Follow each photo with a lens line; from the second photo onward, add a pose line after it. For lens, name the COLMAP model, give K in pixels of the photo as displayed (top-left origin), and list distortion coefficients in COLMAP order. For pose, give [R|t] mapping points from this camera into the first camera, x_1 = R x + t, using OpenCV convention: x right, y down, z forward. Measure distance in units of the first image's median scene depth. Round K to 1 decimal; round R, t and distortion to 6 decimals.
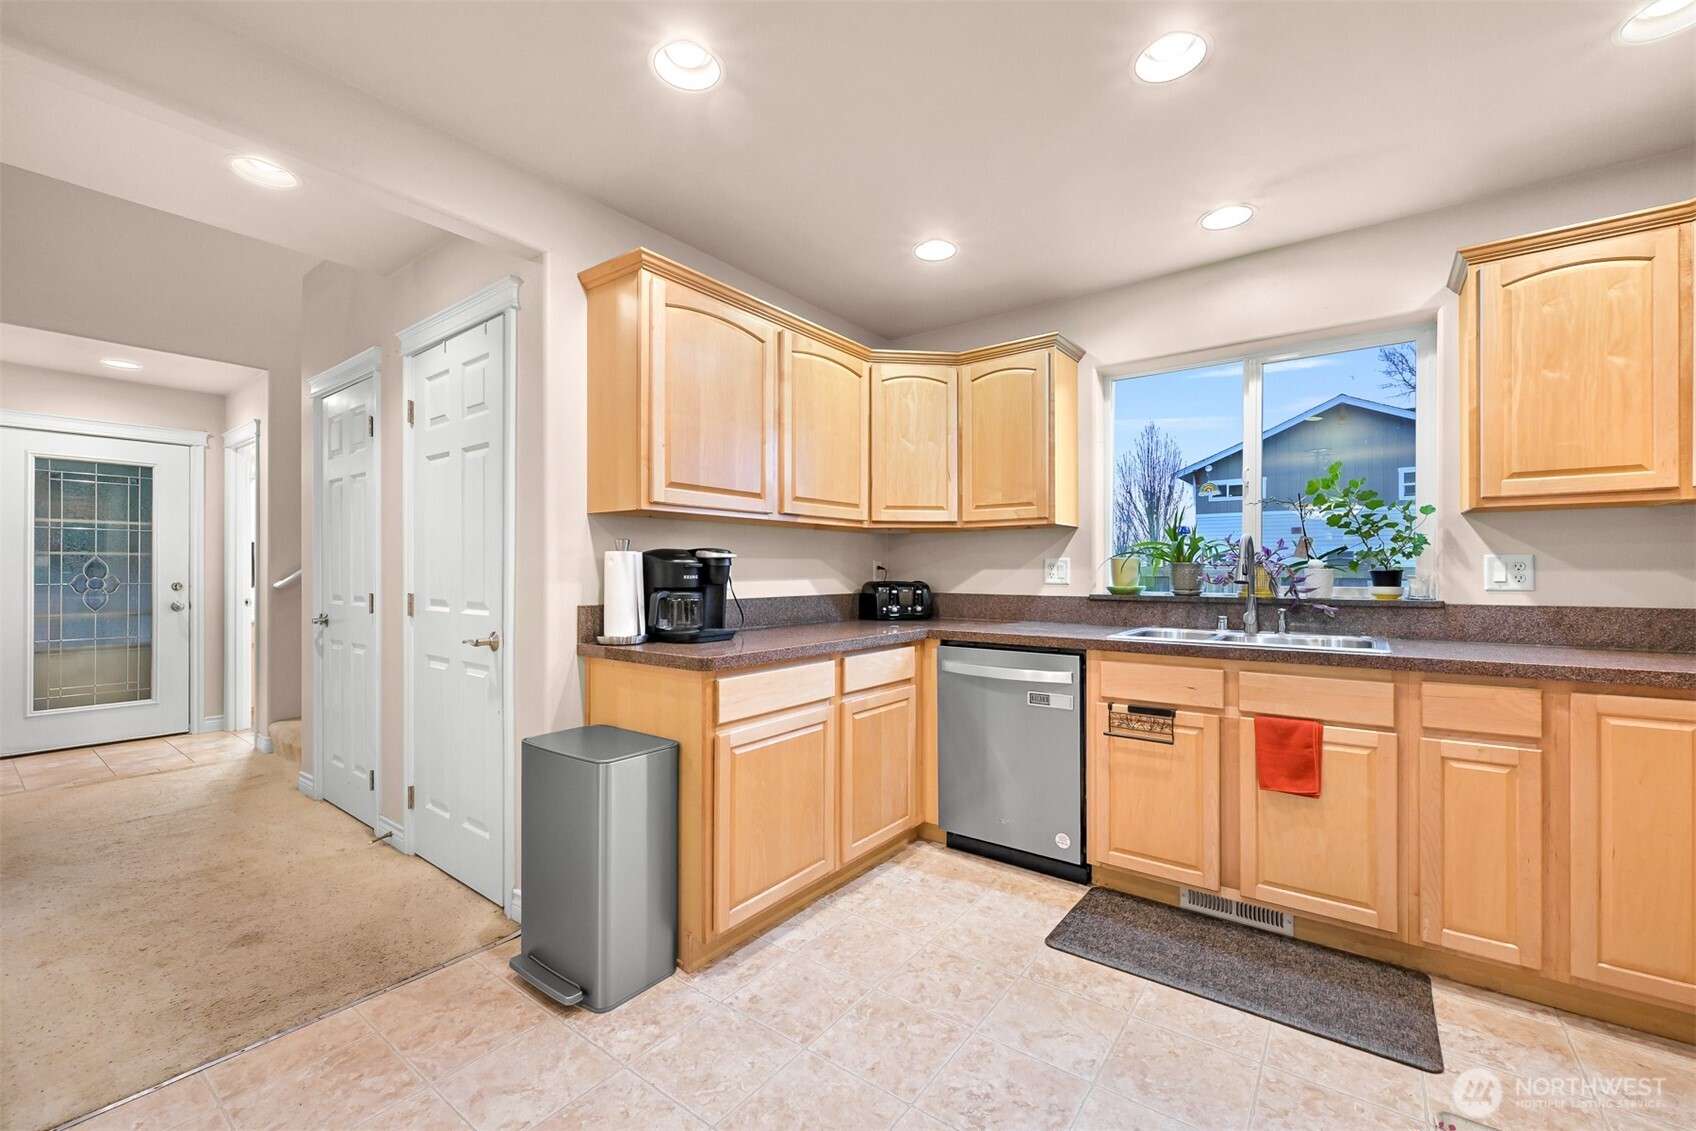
lens RADIAL K [[698.5, 0, 859.5], [0, 698.5, 569.3], [0, 0, 1]] dist [-0.003932, 0.000284]
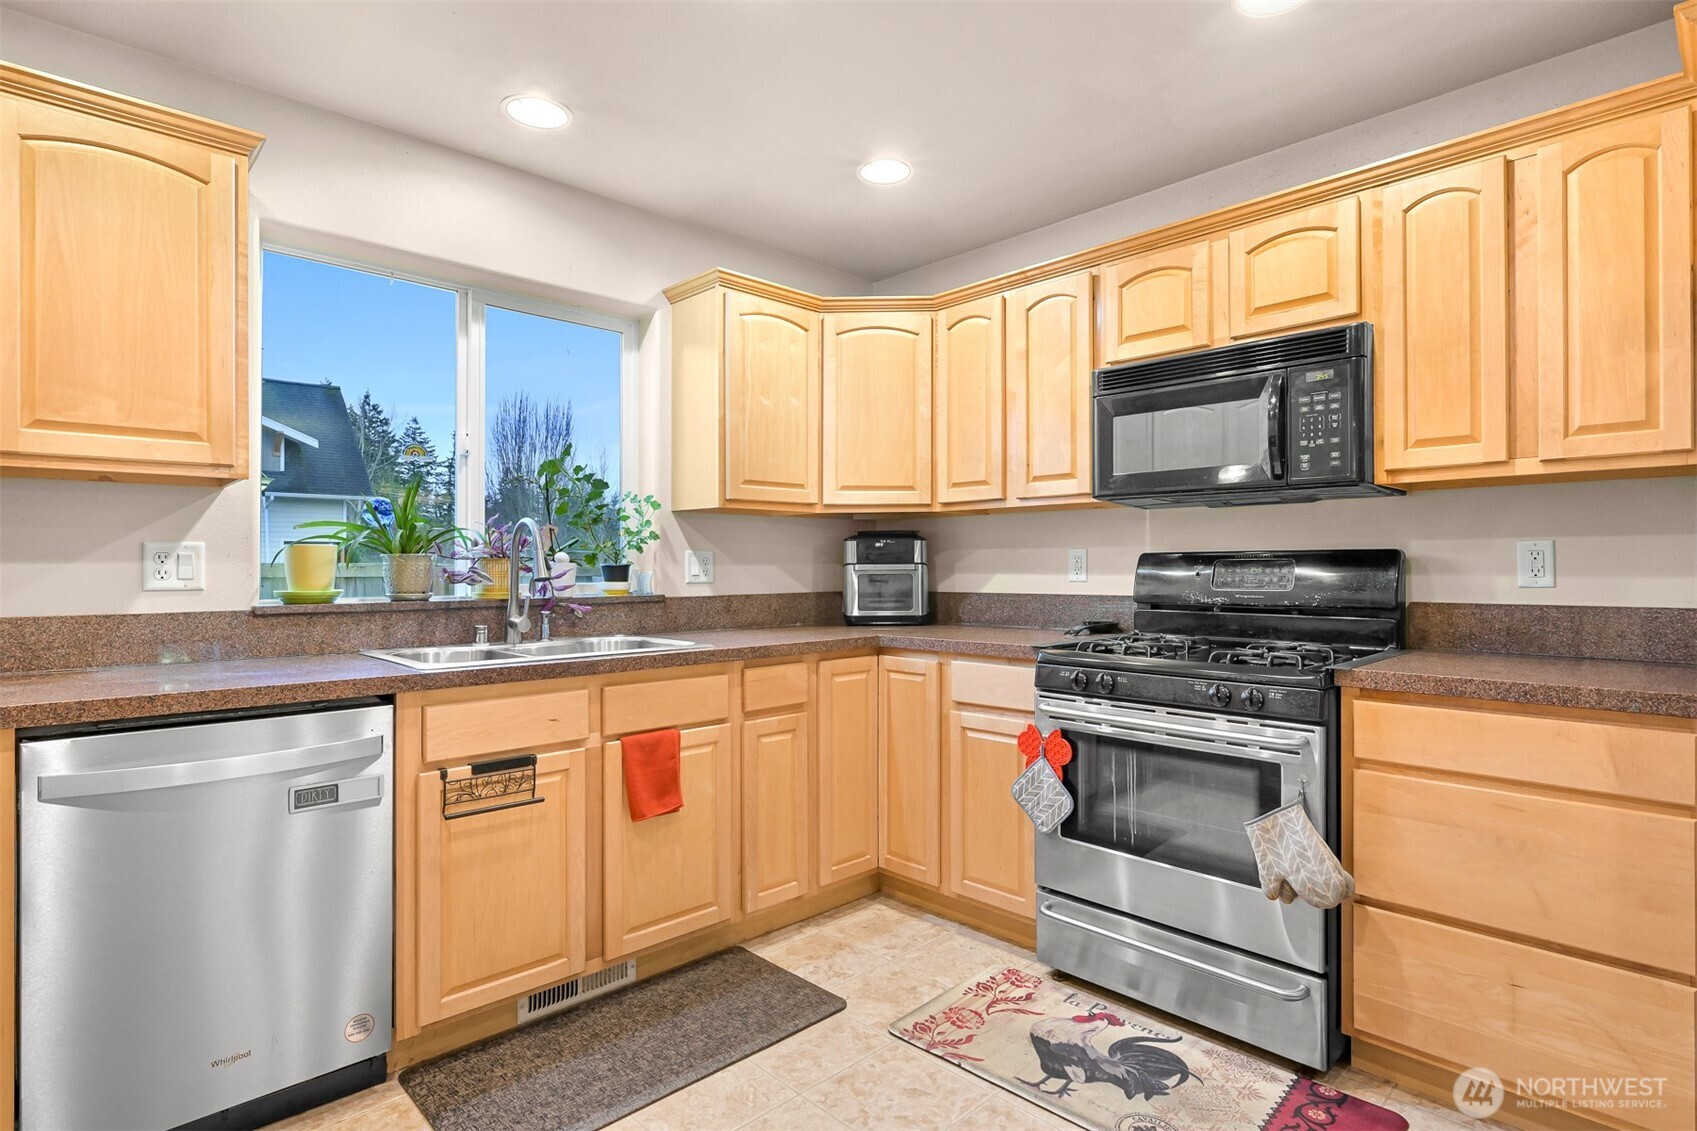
lens RADIAL K [[858.3, 0, 851.6], [0, 858.3, 564.2], [0, 0, 1]] dist [-0.004182, 0.000048]
pose [[0.168438, 0.003708, 0.985705, -0.368212], [0.000974, 0.999992, -0.003928, 0.005527], [-0.985712, 0.001622, 0.168433, 0.504785]]
